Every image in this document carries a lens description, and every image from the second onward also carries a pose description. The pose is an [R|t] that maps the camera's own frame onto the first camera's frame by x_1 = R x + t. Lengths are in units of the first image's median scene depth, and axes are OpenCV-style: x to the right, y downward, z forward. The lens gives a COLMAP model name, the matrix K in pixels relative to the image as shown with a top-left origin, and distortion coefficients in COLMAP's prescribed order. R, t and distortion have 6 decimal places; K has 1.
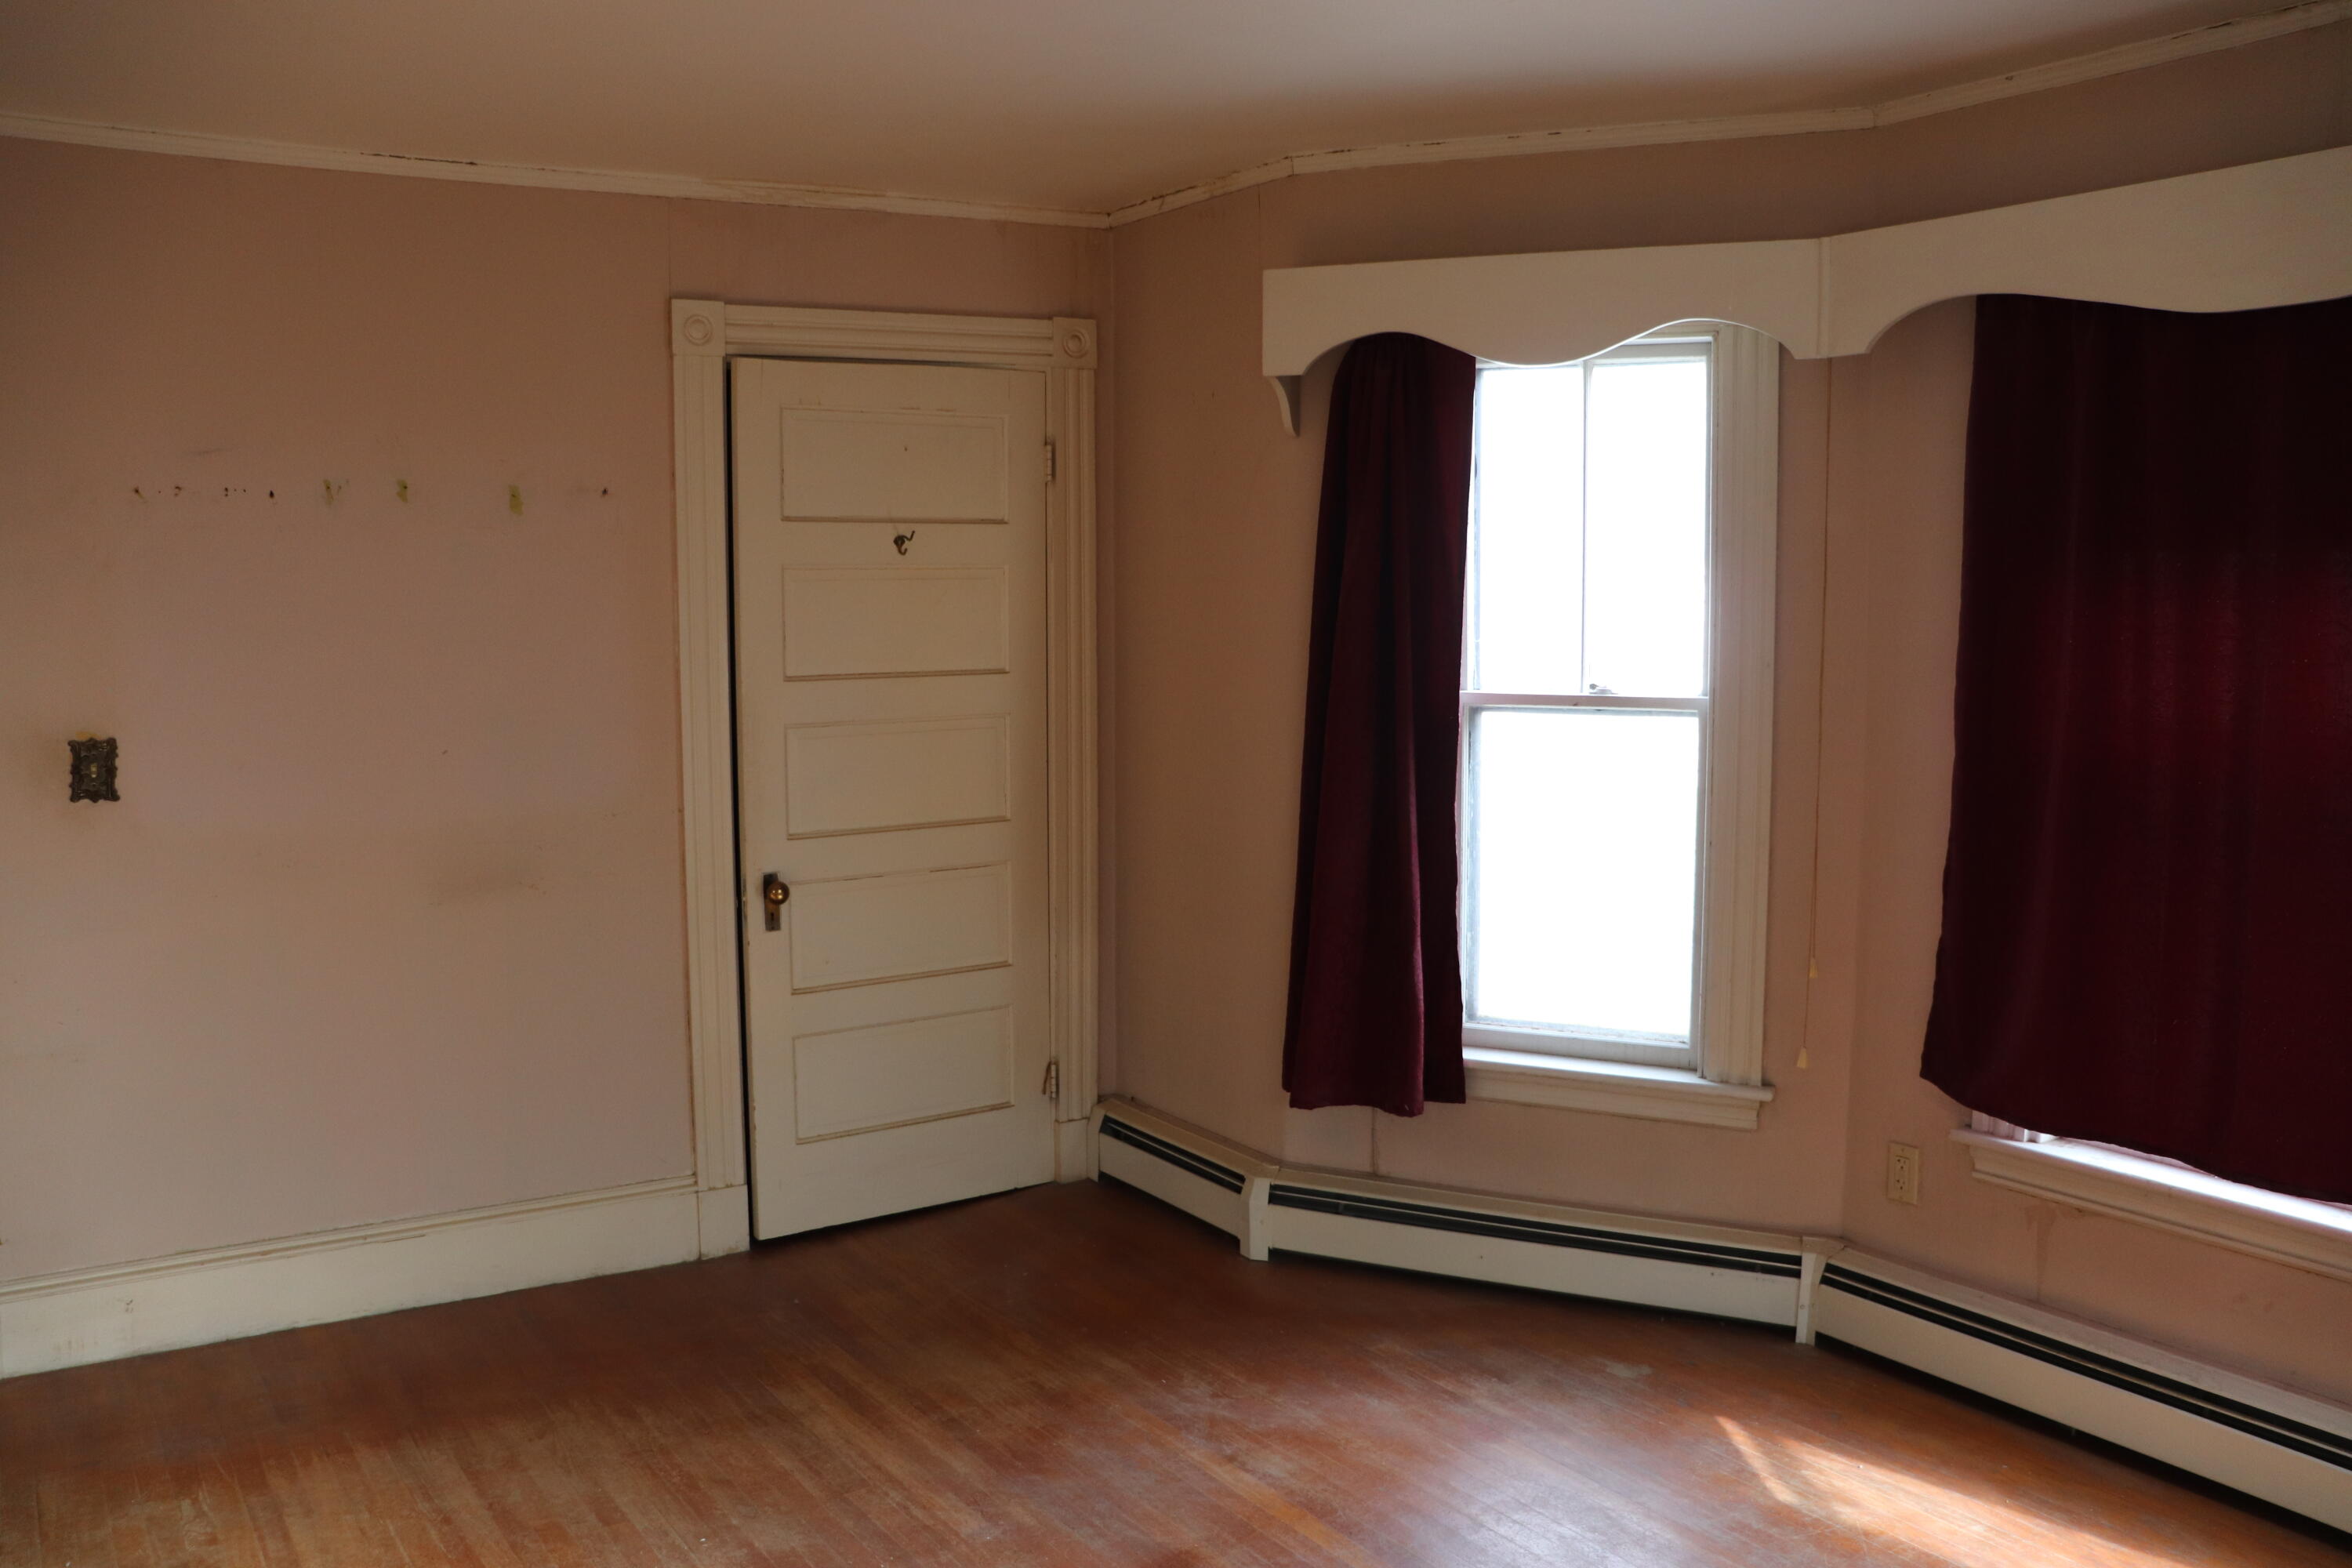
lens RADIAL K [[1940.5, 0, 1182.3], [0, 1940.5, 797.0], [0, 0, 1]] dist [-0.175585, 0.158075]
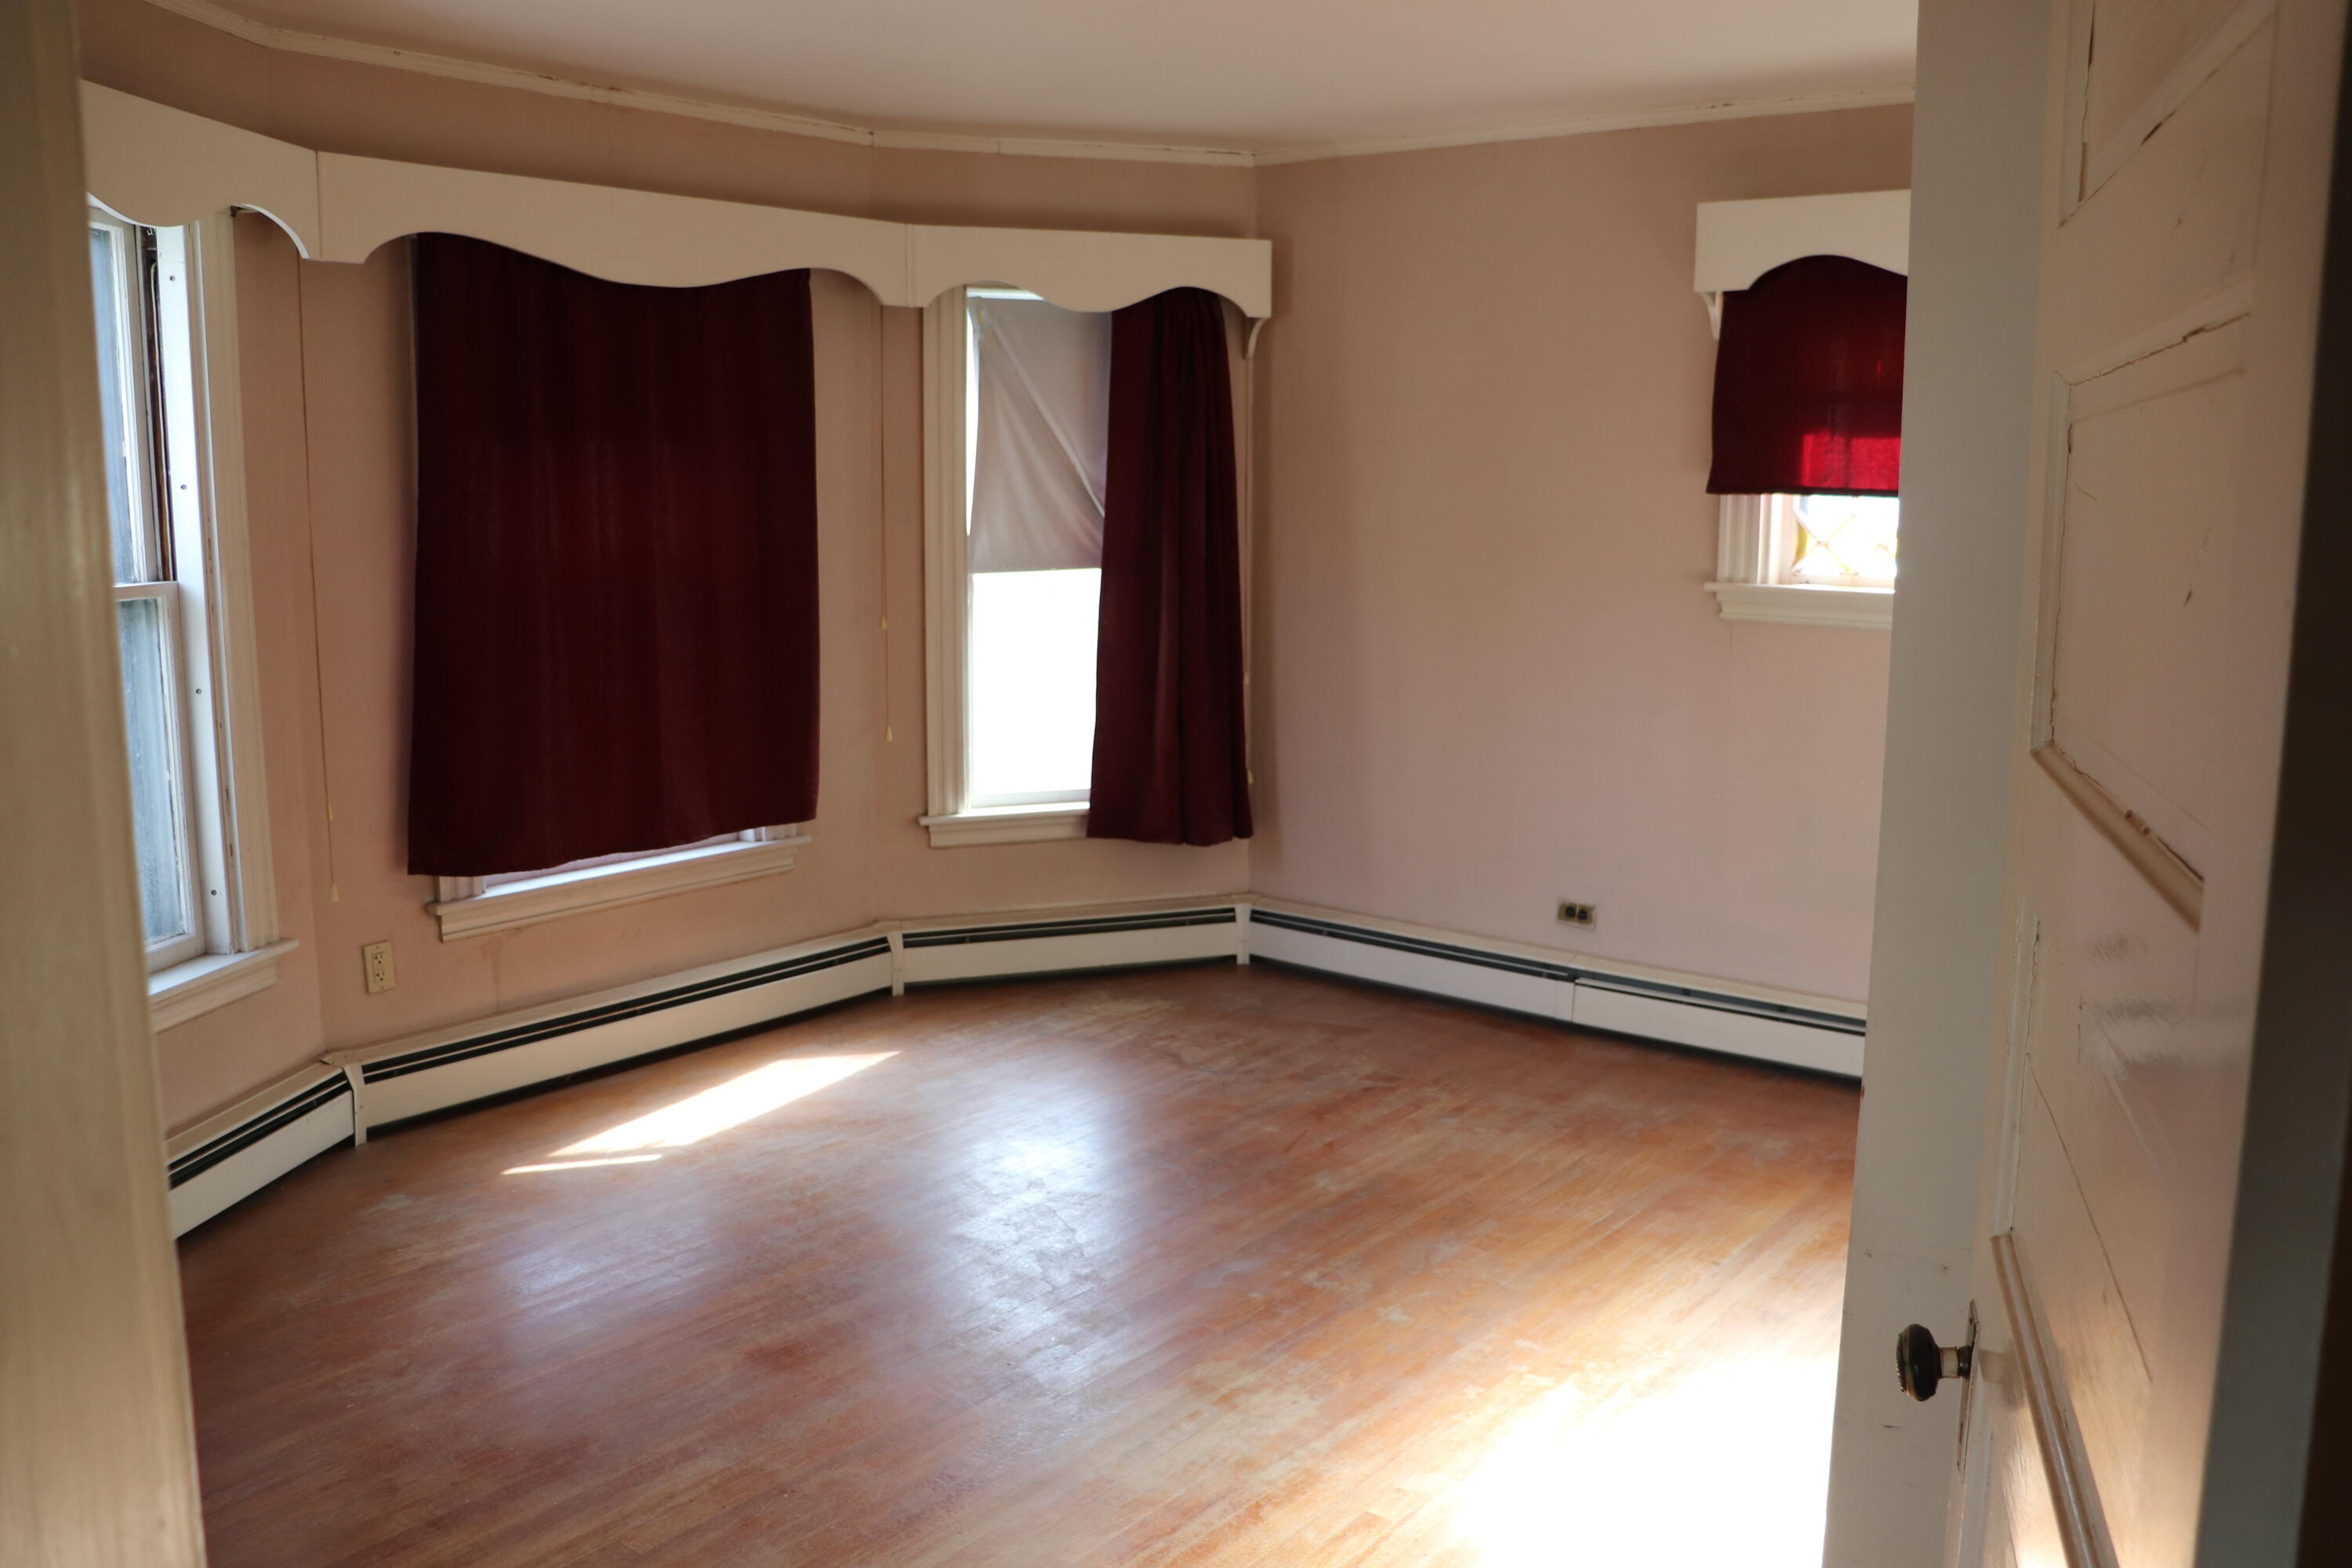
lens RADIAL K [[1940.5, 0, 1182.3], [0, 1940.5, 797.0], [0, 0, 1]] dist [-0.175585, 0.158075]
pose [[-0.314138, -0.152852, 0.936992, -0.861818], [0.100501, 0.976054, 0.192918, -0.081267], [-0.944043, 0.154771, -0.291254, 0.851041]]
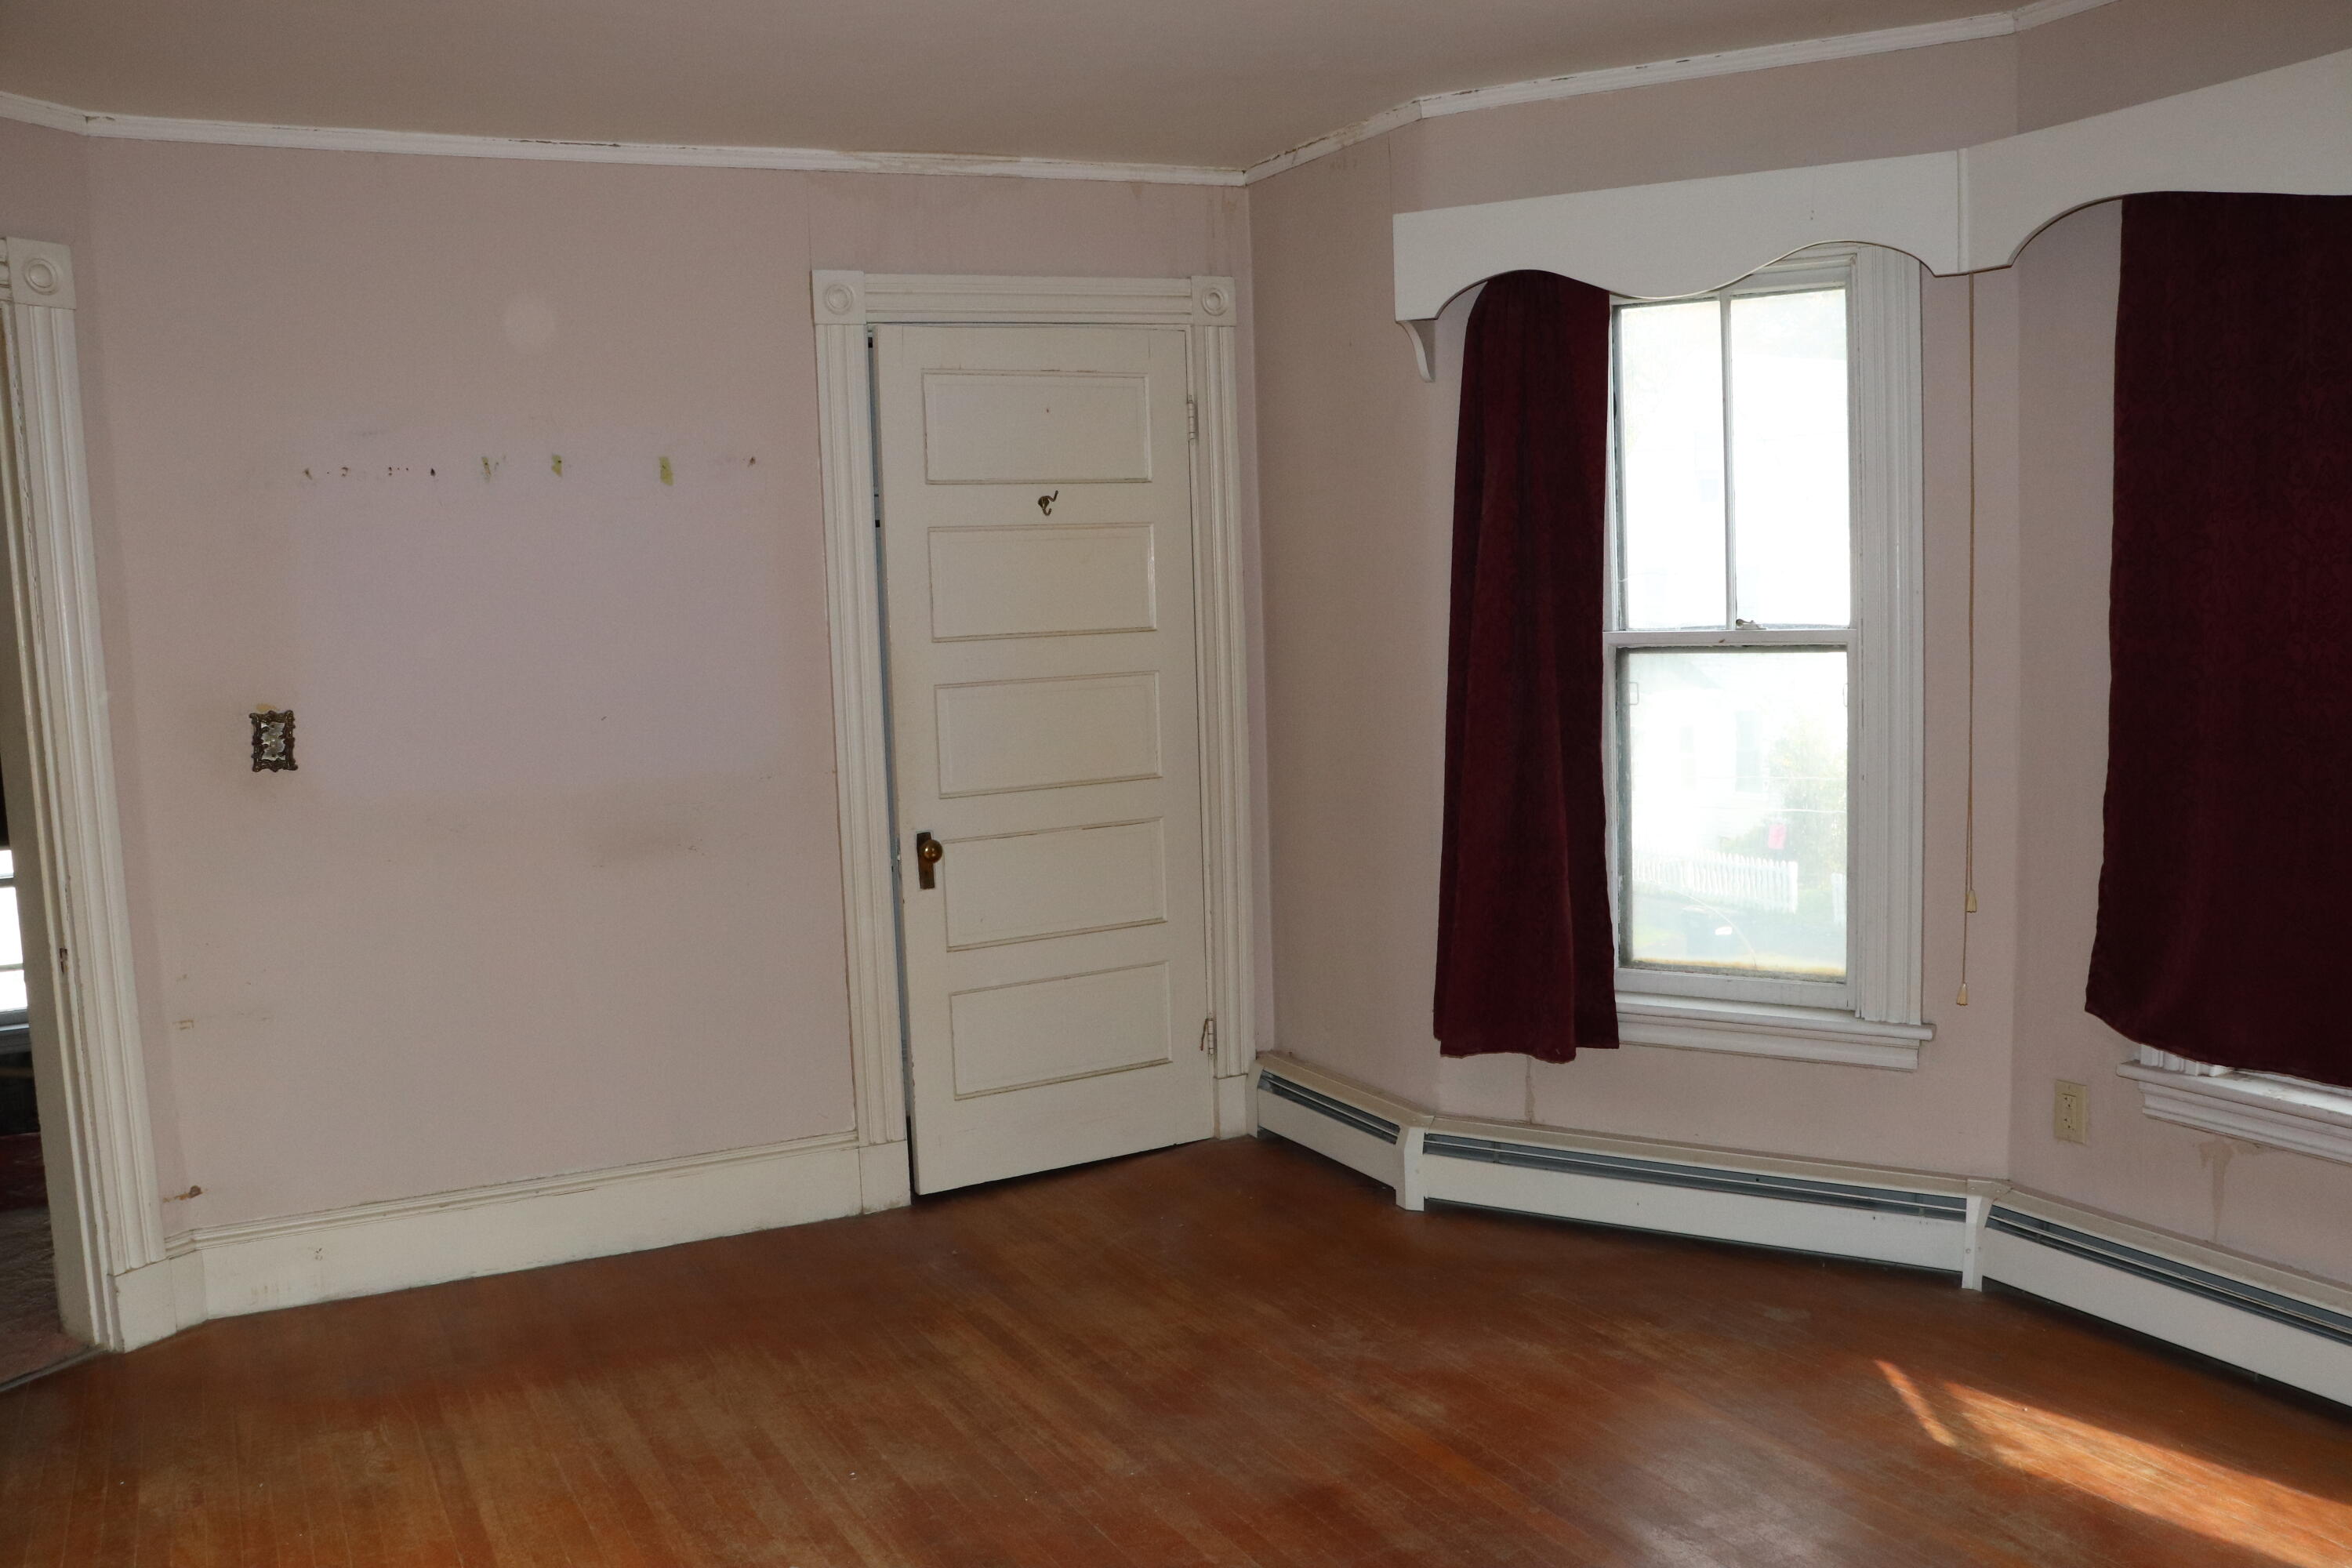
lens RADIAL K [[1940.5, 0, 1182.3], [0, 1940.5, 797.0], [0, 0, 1]] dist [-0.175585, 0.158075]
pose [[0.994966, -0.021574, -0.097860, 0.025575], [0.022015, 0.999752, 0.003428, 0.024220], [0.097762, -0.005565, 0.995194, -0.001023]]
